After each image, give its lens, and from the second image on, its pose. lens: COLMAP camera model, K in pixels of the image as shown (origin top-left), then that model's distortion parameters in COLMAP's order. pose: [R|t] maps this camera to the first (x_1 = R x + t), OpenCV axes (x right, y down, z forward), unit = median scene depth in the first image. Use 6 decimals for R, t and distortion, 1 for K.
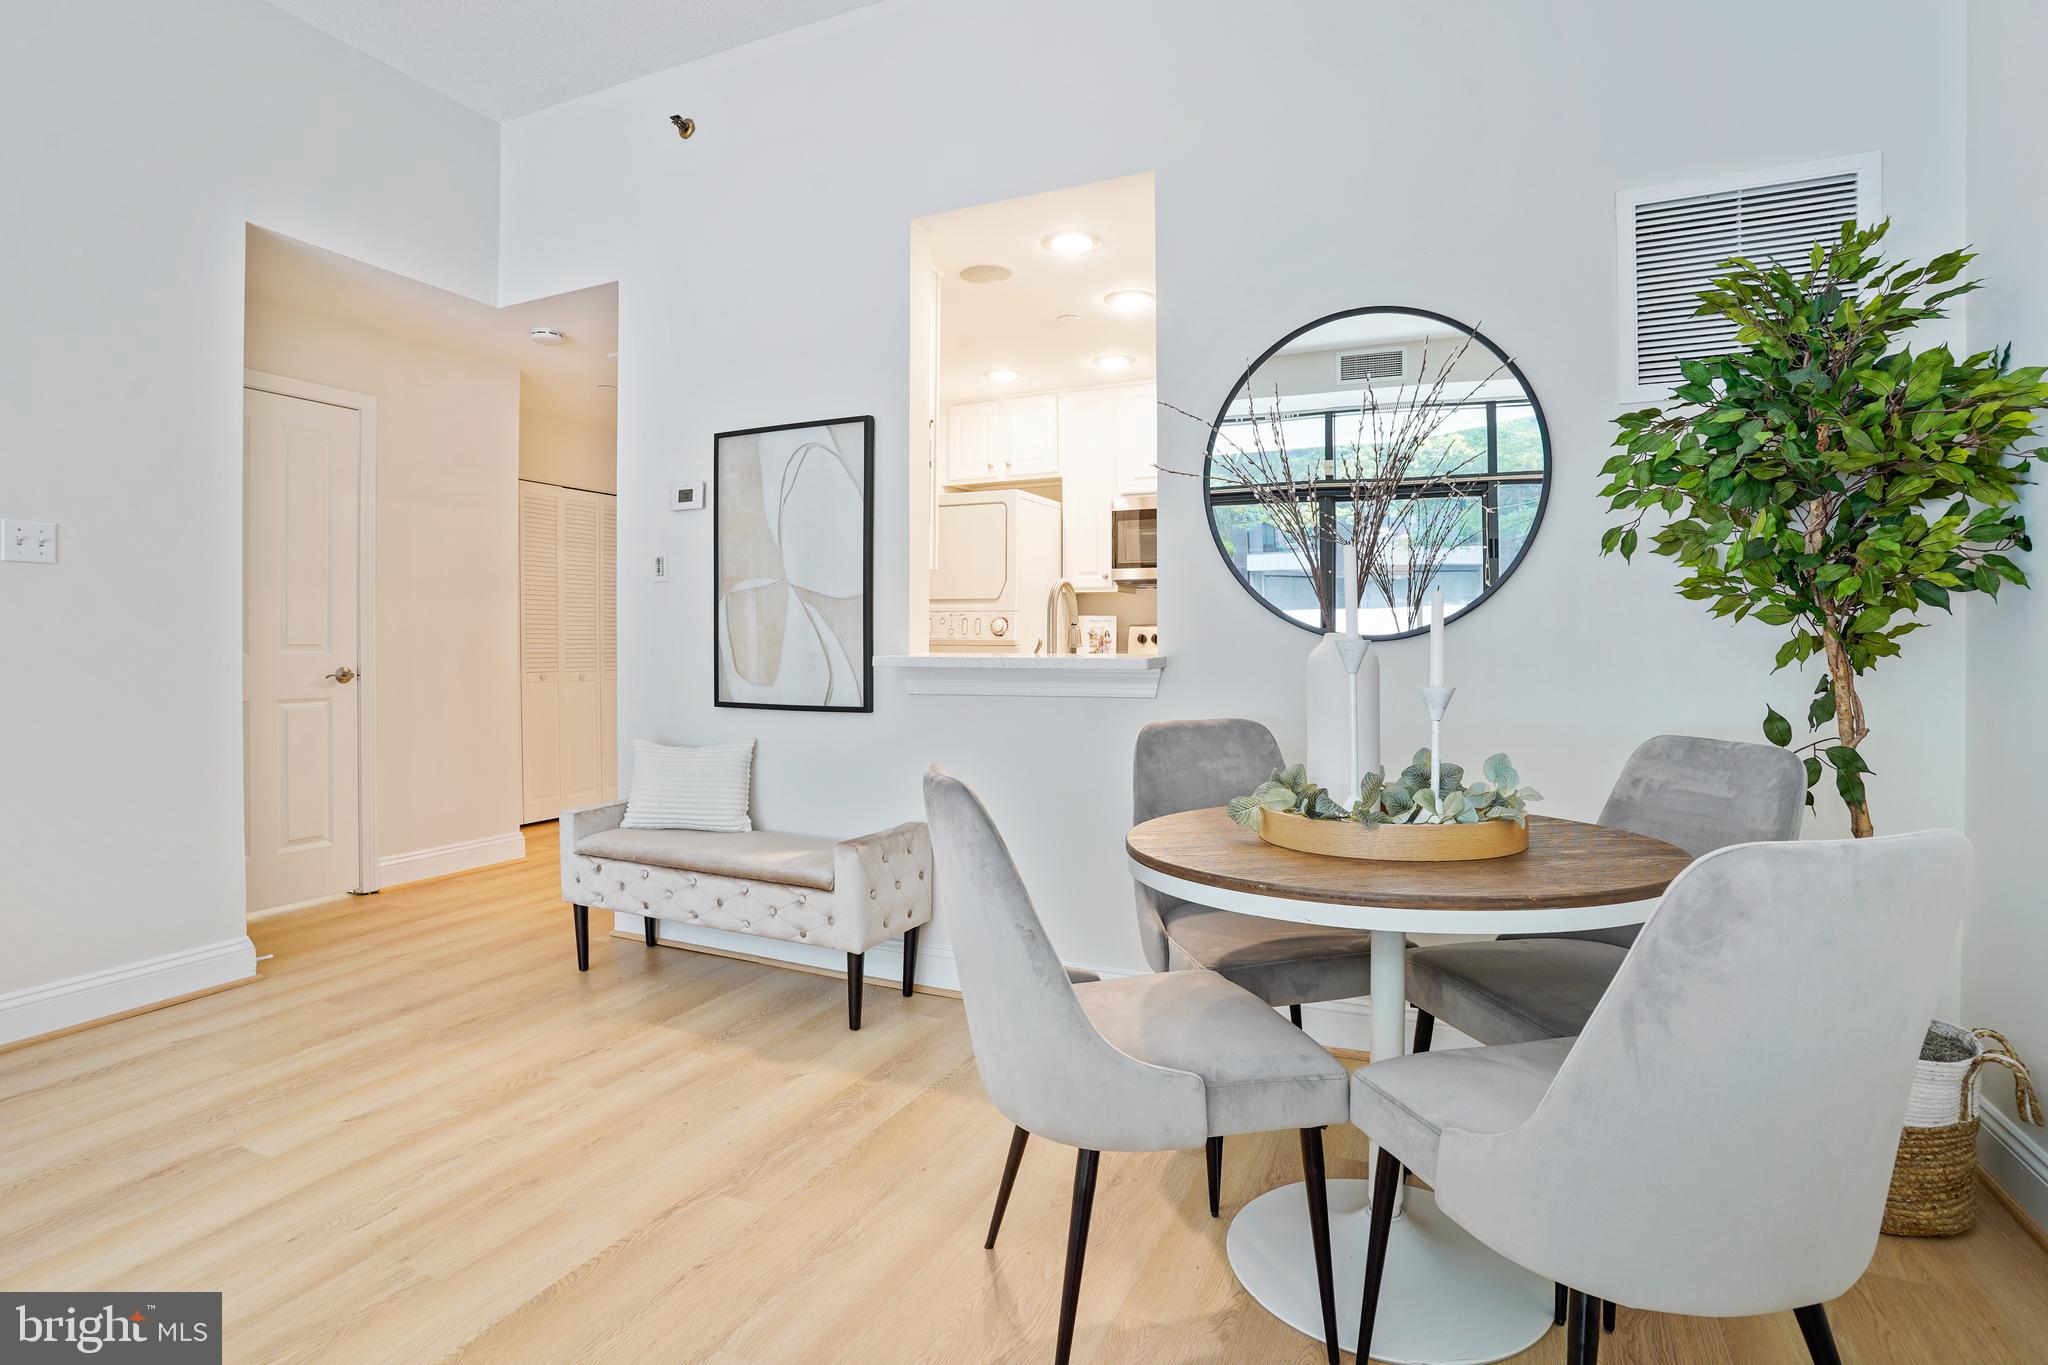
lens RADIAL K [[1042.2, 0, 1026.4], [0, 1042.2, 636.7], [0, 0, 1]] dist [-0.059871, 0.023102]
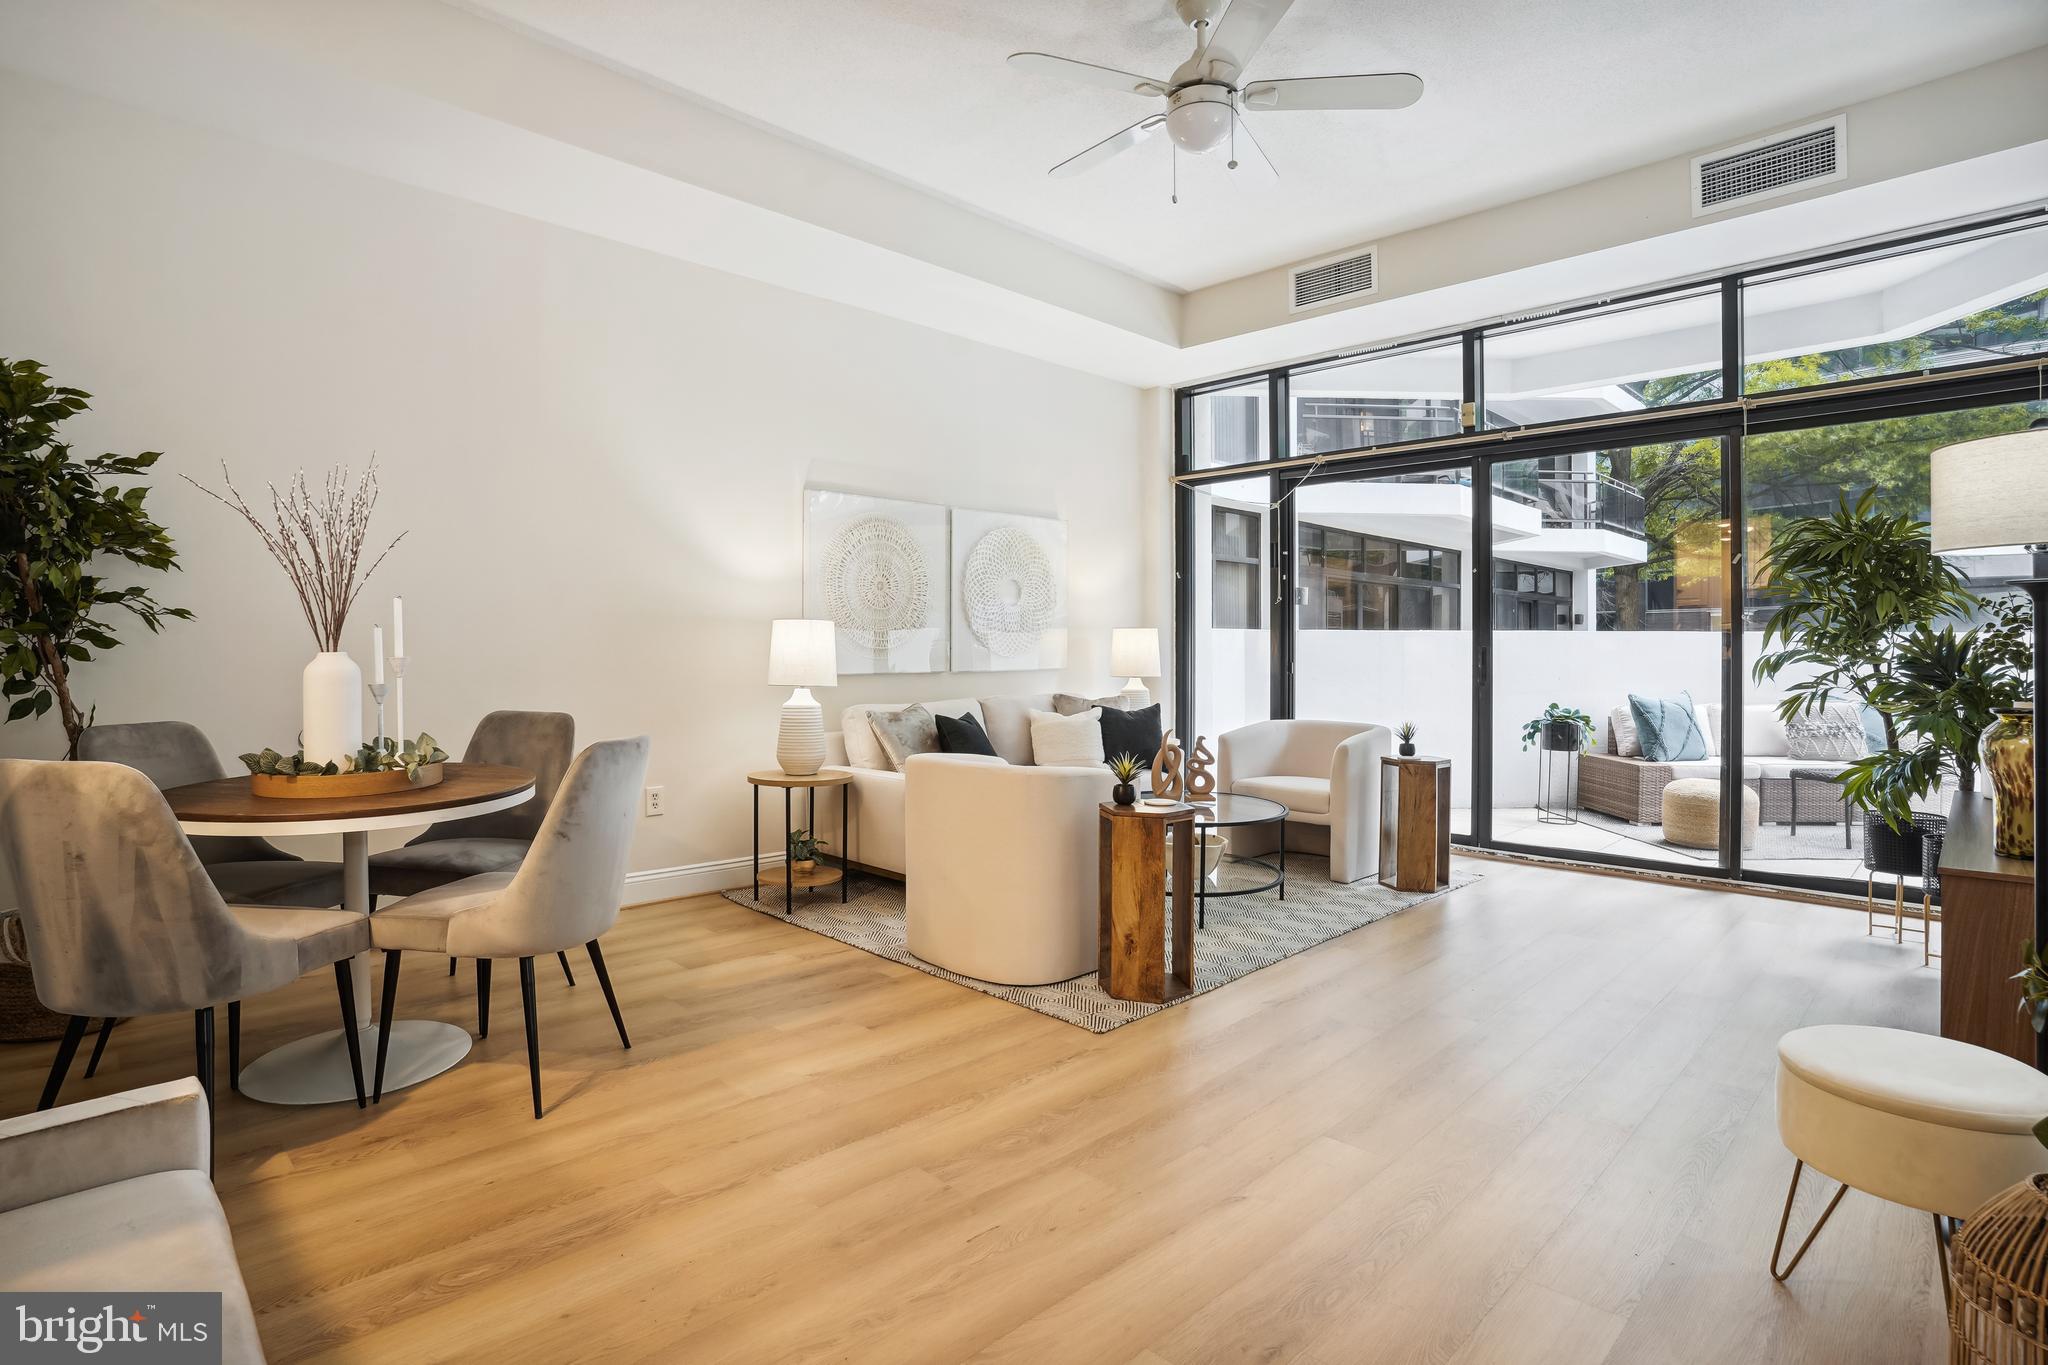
lens RADIAL K [[1042.2, 0, 1008.7], [0, 1042.2, 651.1], [0, 0, 1]] dist [-0.059871, 0.023102]
pose [[-0.938734, -0.003480, 0.344625, -0.809019], [-0.003540, 0.999994, 0.000455, -0.007680], [-0.344624, -0.000793, -0.938740, 1.550567]]
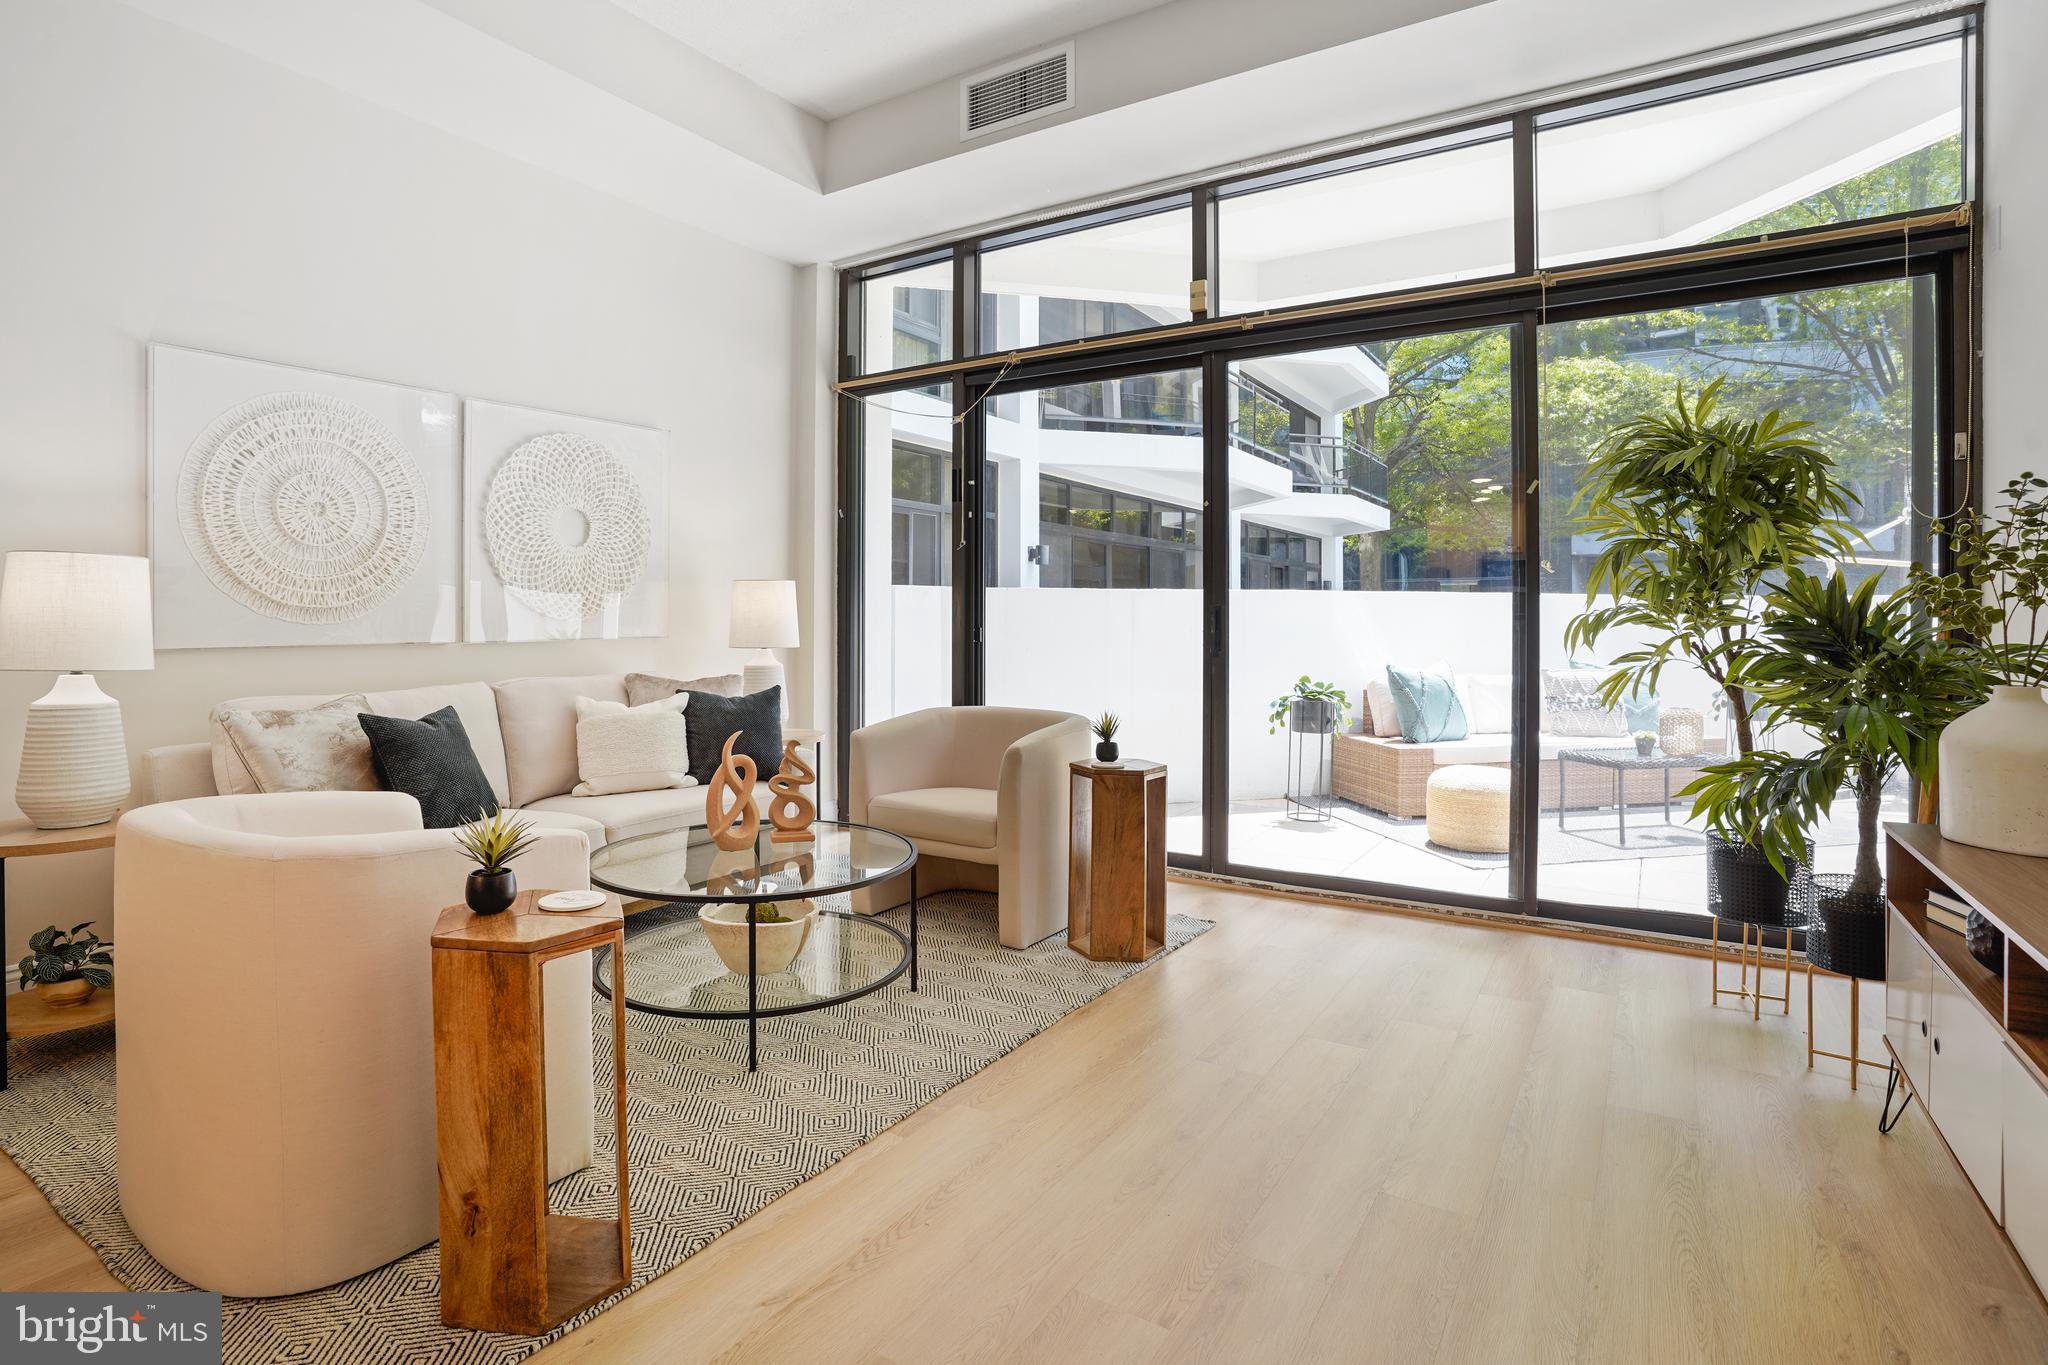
lens RADIAL K [[1042.2, 0, 1009.8], [0, 1042.2, 624.1], [0, 0, 1]] dist [-0.059871, 0.023102]
pose [[-0.990206, -0.003373, 0.139572, -0.909535], [-0.002782, 0.999986, 0.004430, 0.003308], [-0.139585, 0.003998, -0.990202, 0.817180]]
